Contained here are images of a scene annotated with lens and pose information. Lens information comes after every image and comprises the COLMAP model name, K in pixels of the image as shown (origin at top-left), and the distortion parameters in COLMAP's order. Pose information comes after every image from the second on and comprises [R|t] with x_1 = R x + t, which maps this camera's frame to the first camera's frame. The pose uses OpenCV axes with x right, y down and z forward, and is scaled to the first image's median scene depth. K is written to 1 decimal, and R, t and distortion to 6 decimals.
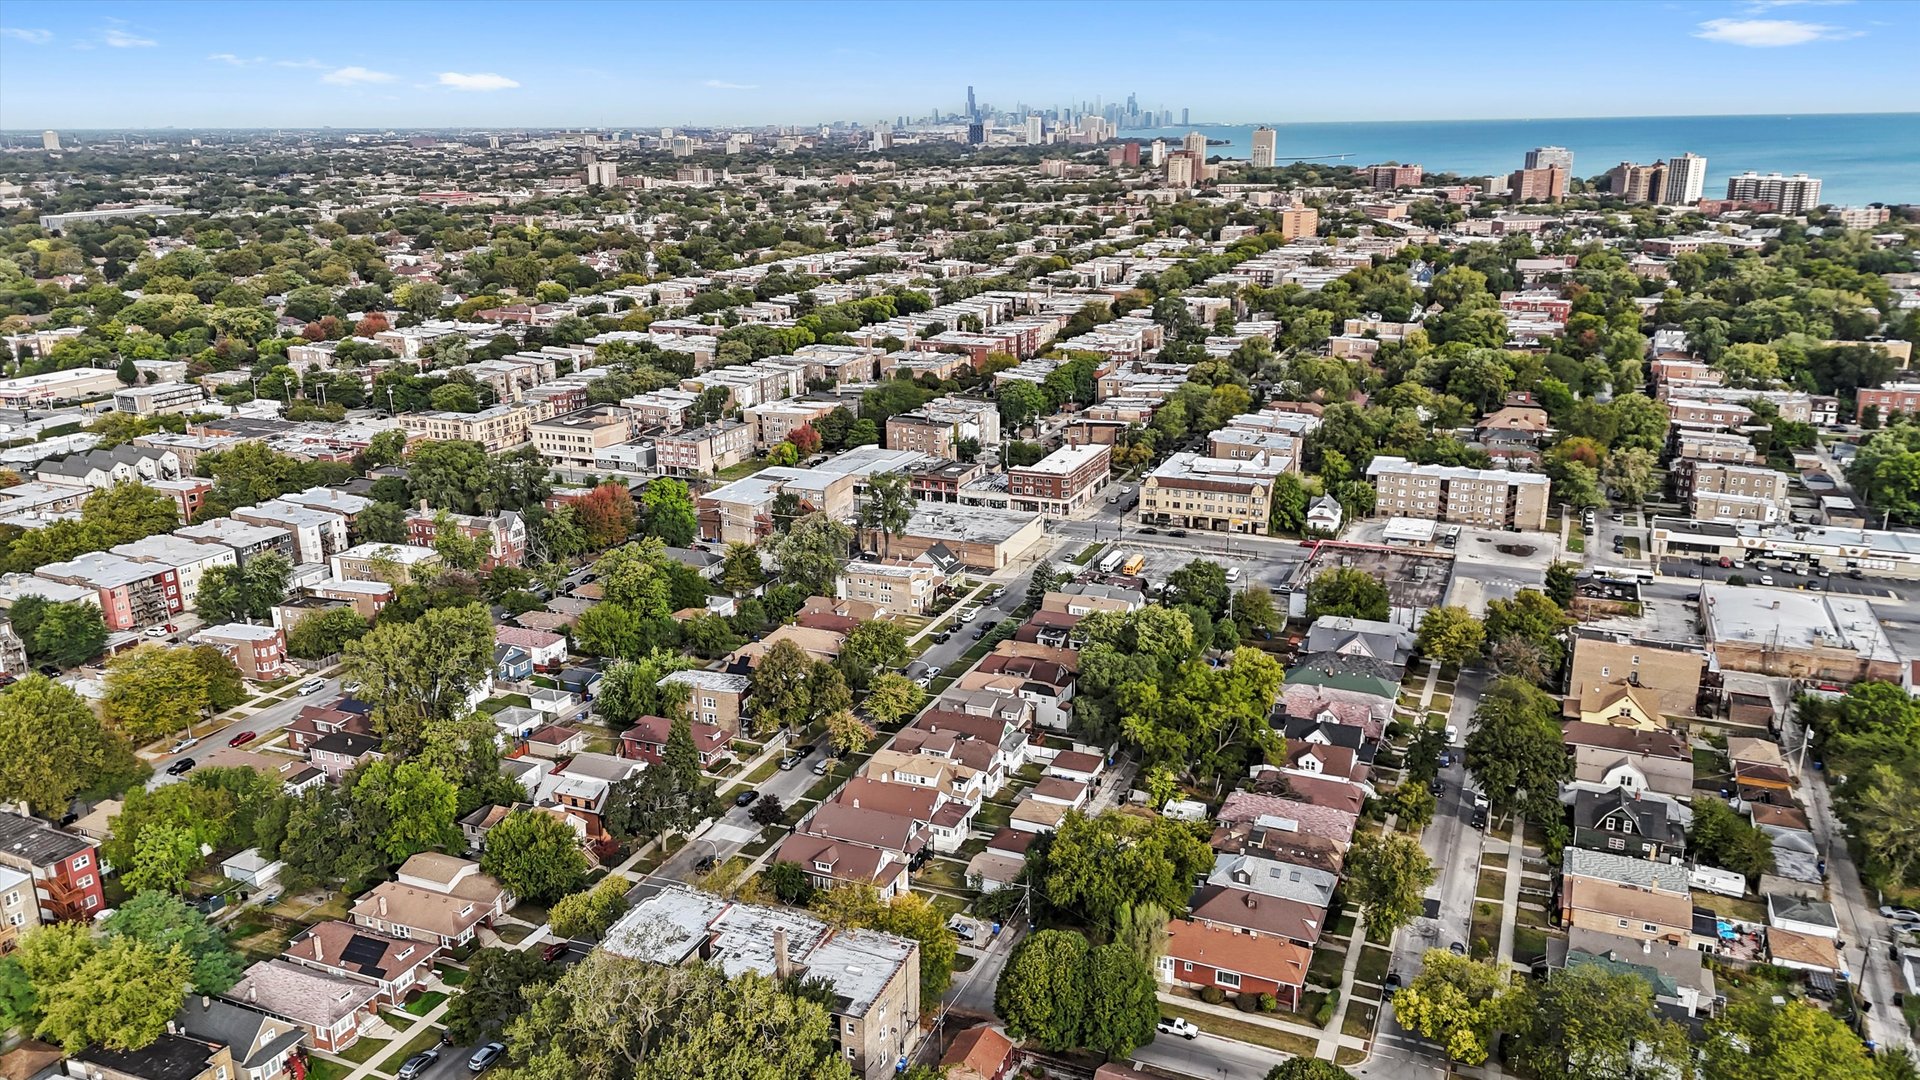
lens RADIAL K [[1435.0, 0, 964.0], [0, 1435.0, 508.0], [0, 0, 1]] dist [0.045770, -0.008828]
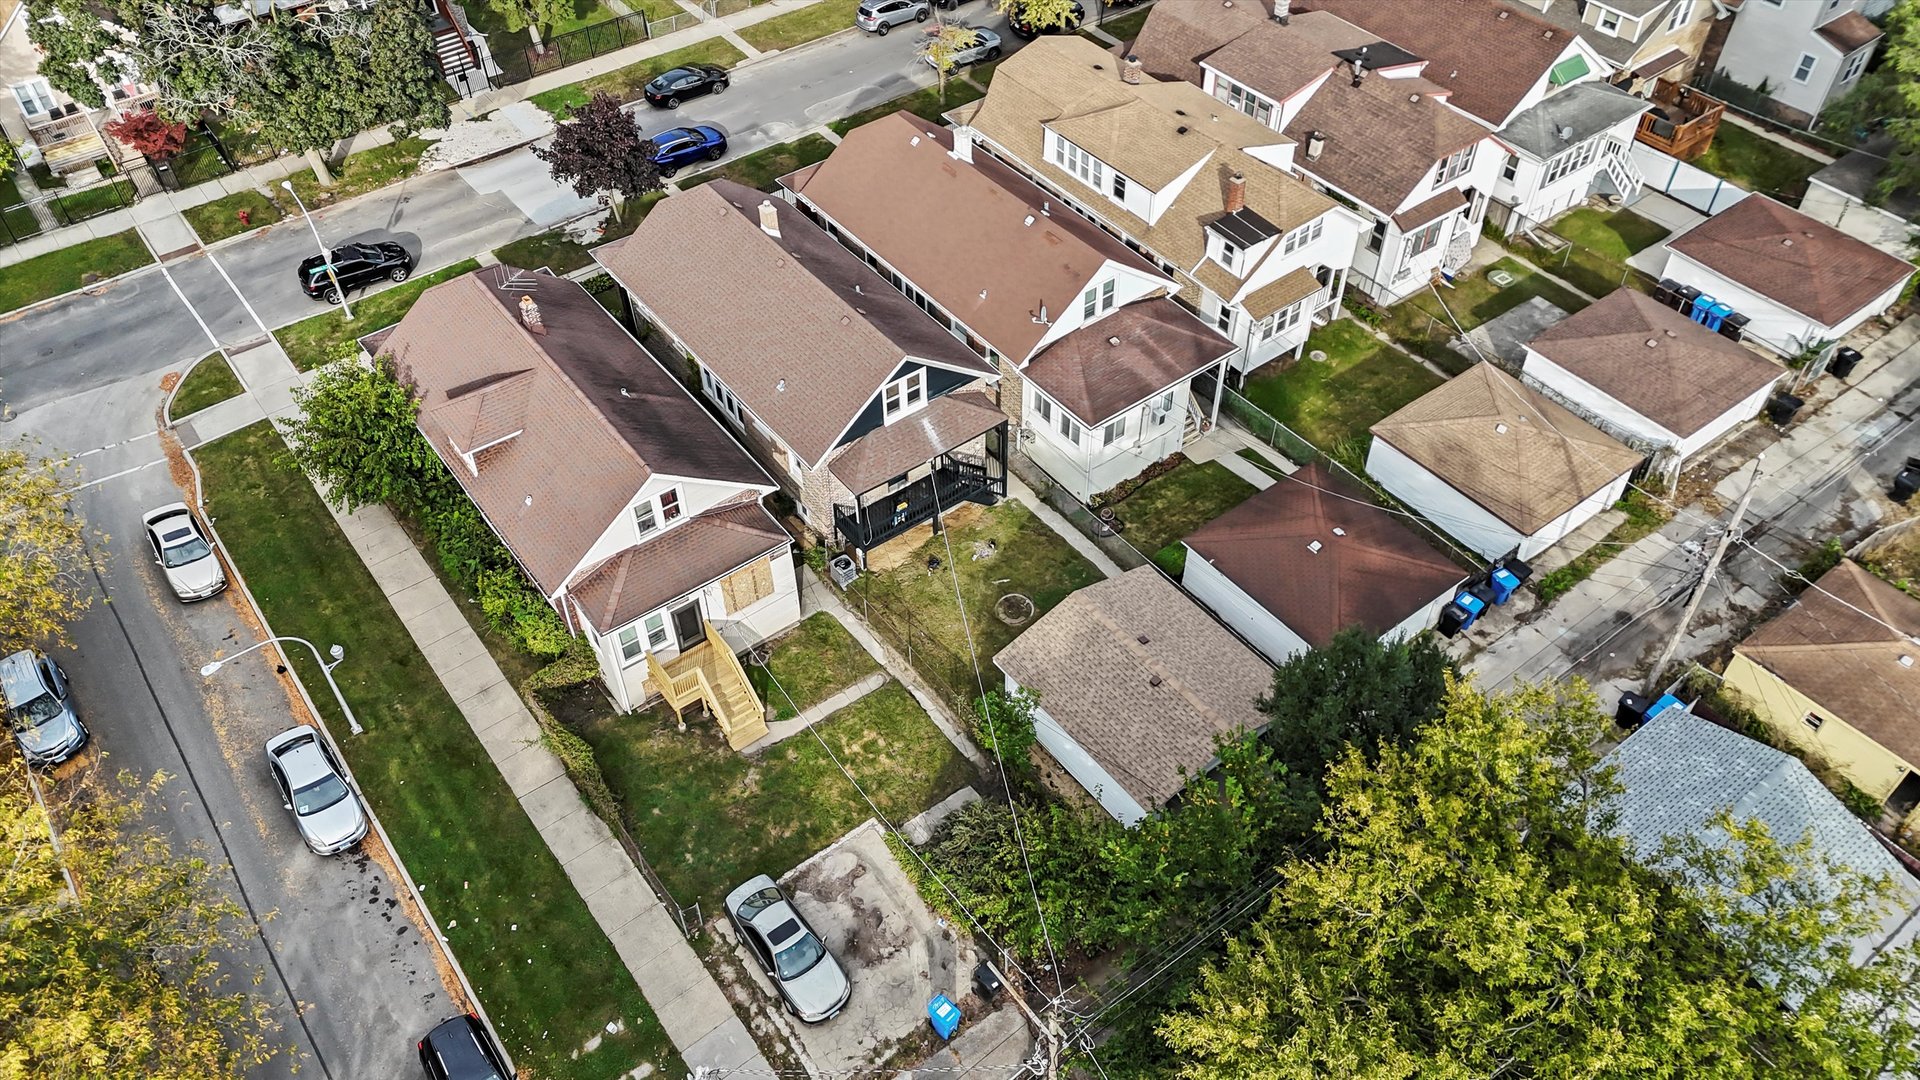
lens RADIAL K [[1435.0, 0, 964.0], [0, 1435.0, 508.0], [0, 0, 1]] dist [0.045770, -0.008828]
pose [[0.864504, 0.355760, -0.355061, 0.059383], [-0.132042, 0.842348, 0.522508, 0.097349], [0.484973, -0.404827, 0.775188, 0.709914]]
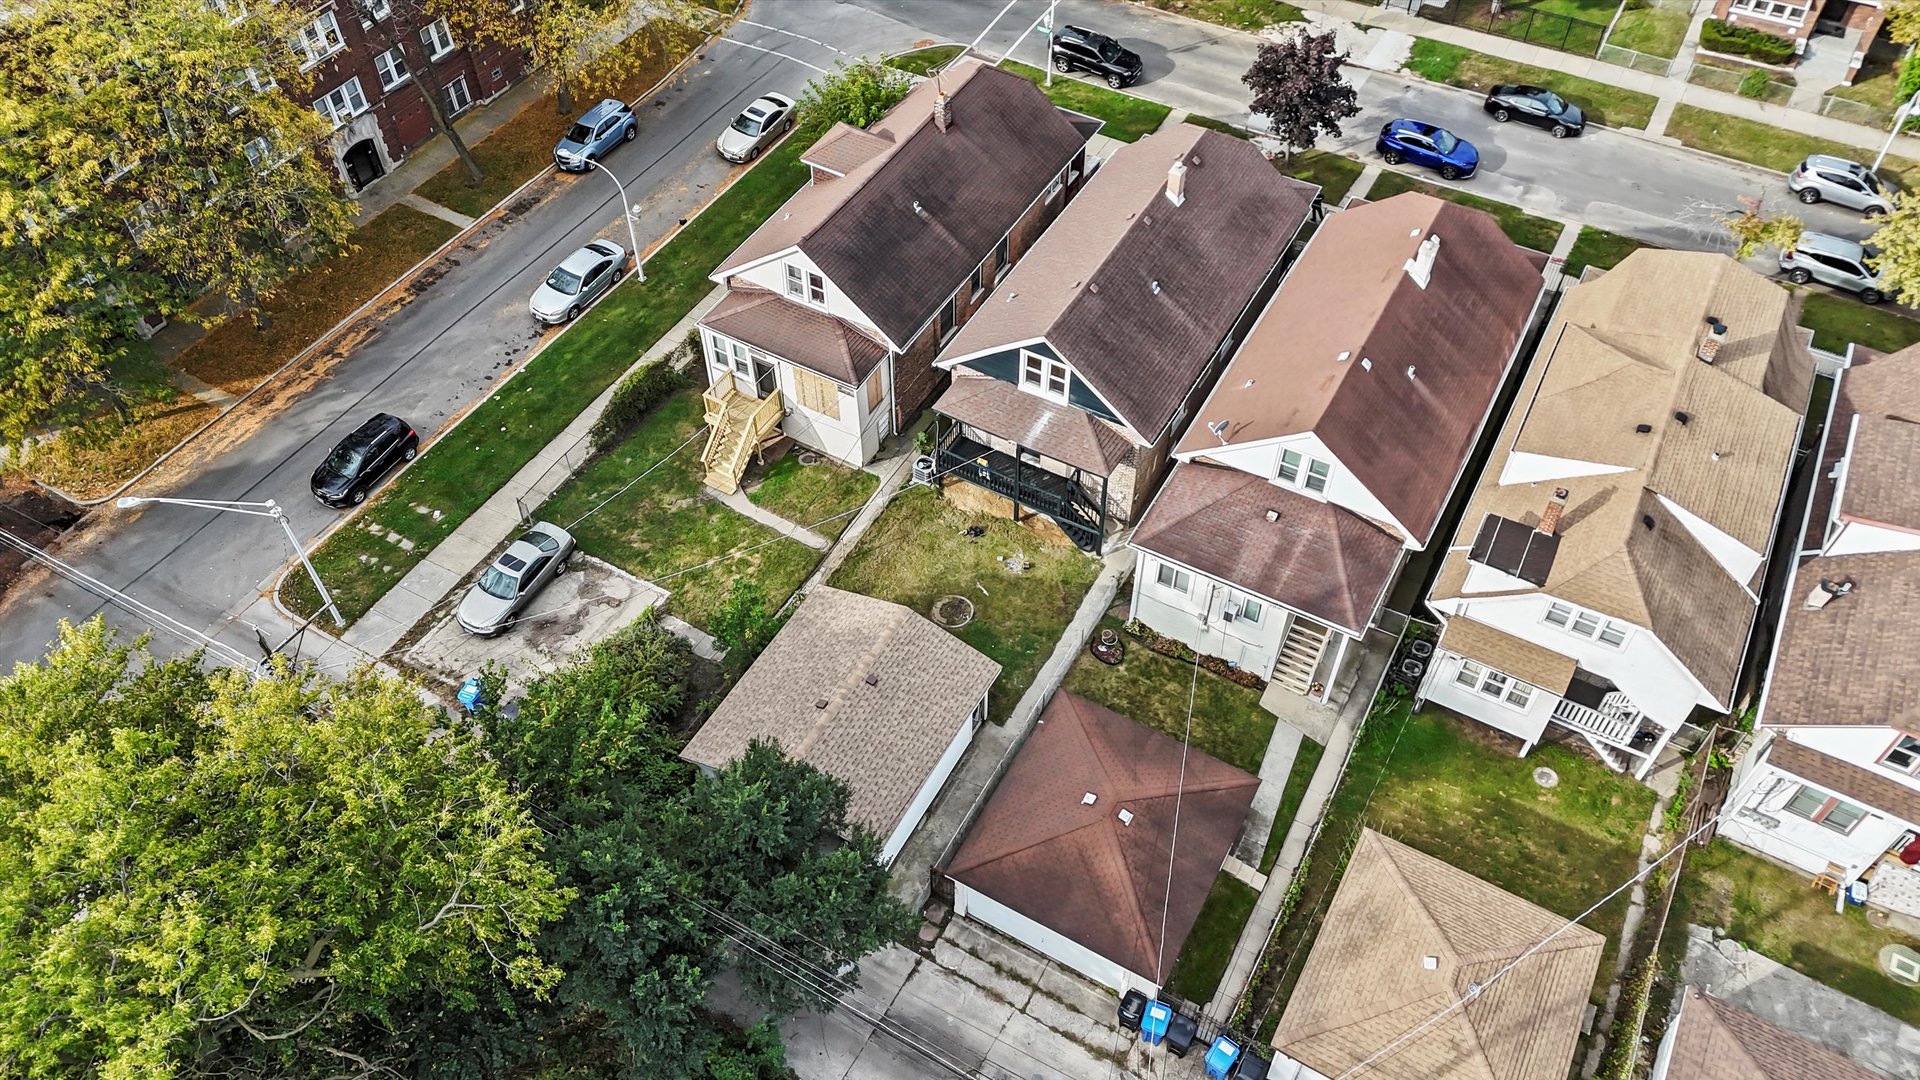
lens RADIAL K [[1435.0, 0, 964.0], [0, 1435.0, 508.0], [0, 0, 1]] dist [0.045770, -0.008828]
pose [[-0.115694, 0.741119, -0.661331, 0.120085], [-0.257412, 0.620685, 0.740601, 0.059325], [0.959351, 0.255917, 0.118964, 0.847078]]
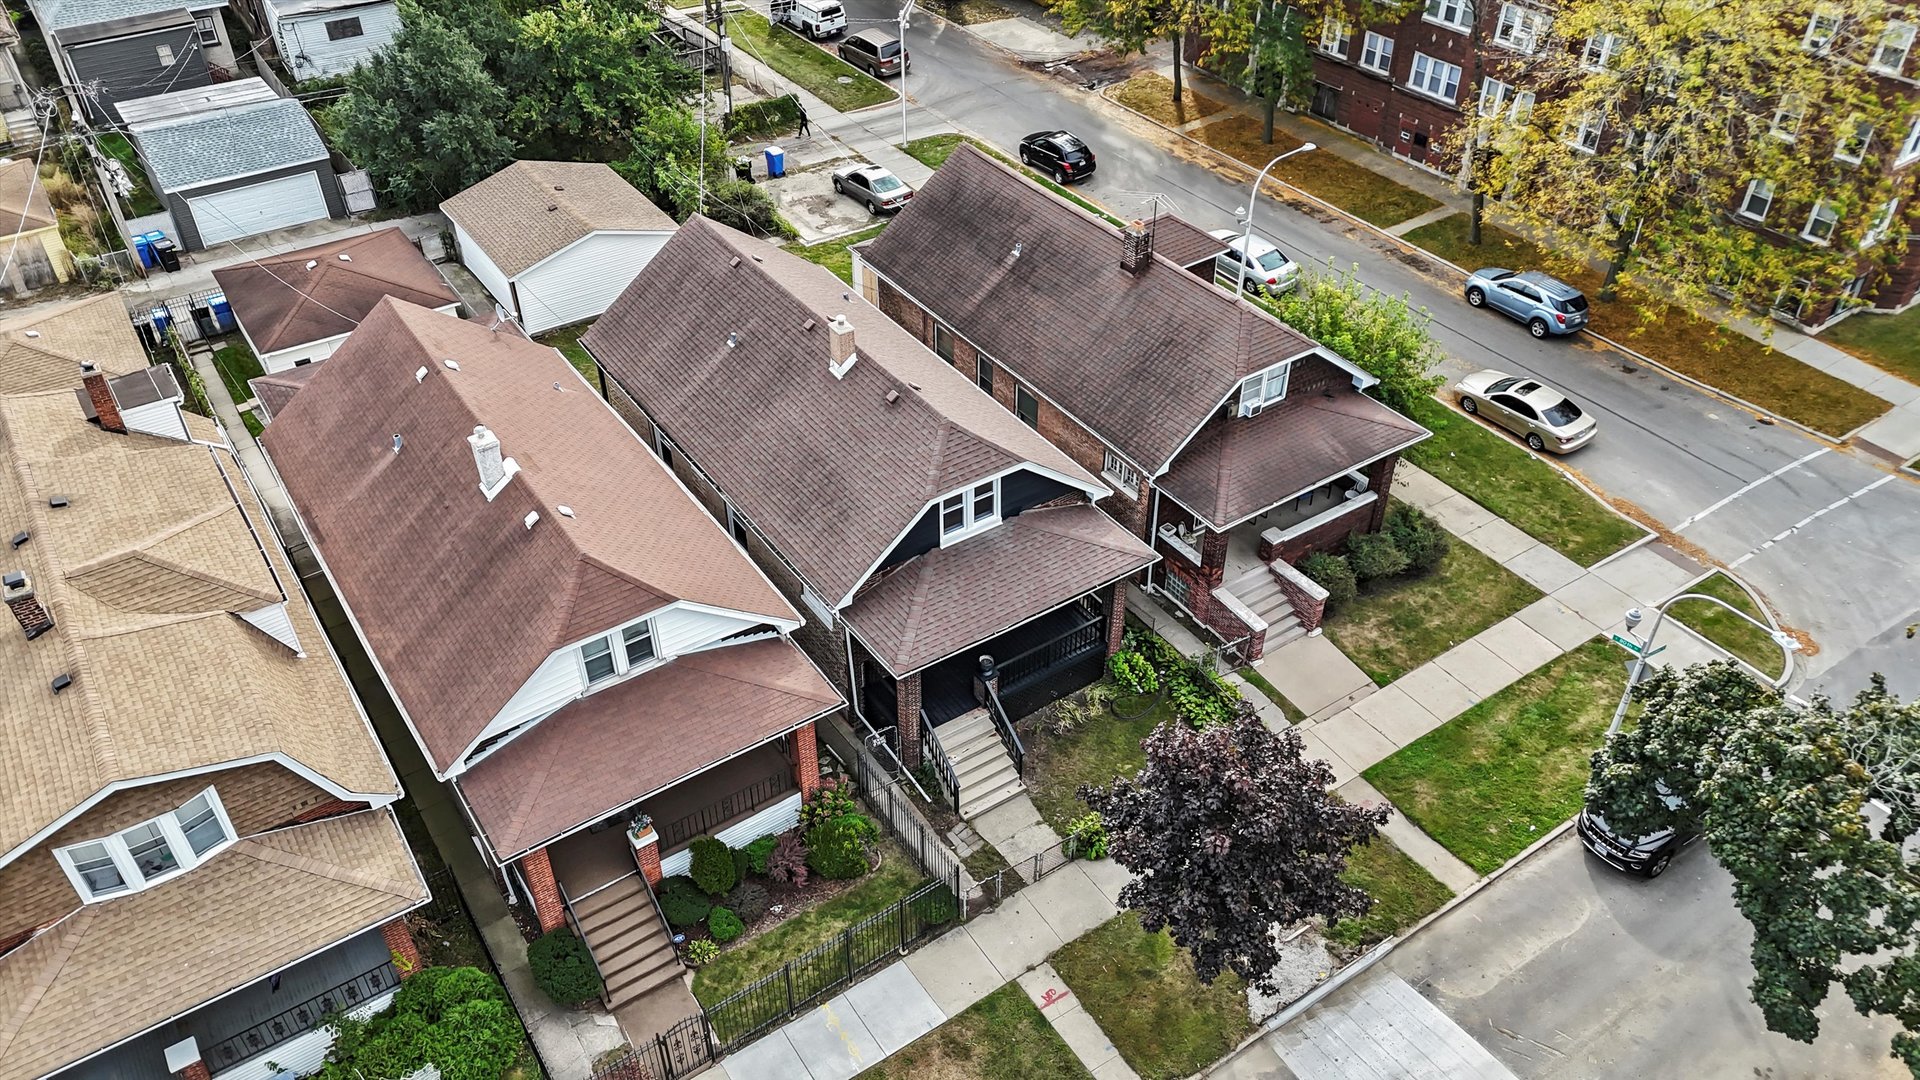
lens RADIAL K [[1435.0, 0, 964.0], [0, 1435.0, 508.0], [0, 0, 1]] dist [0.045770, -0.008828]
pose [[-0.838579, -0.316797, 0.443199, -0.149692], [0.153437, 0.643257, 0.750118, 0.080095], [-0.522726, 0.697036, -0.490813, 0.972591]]
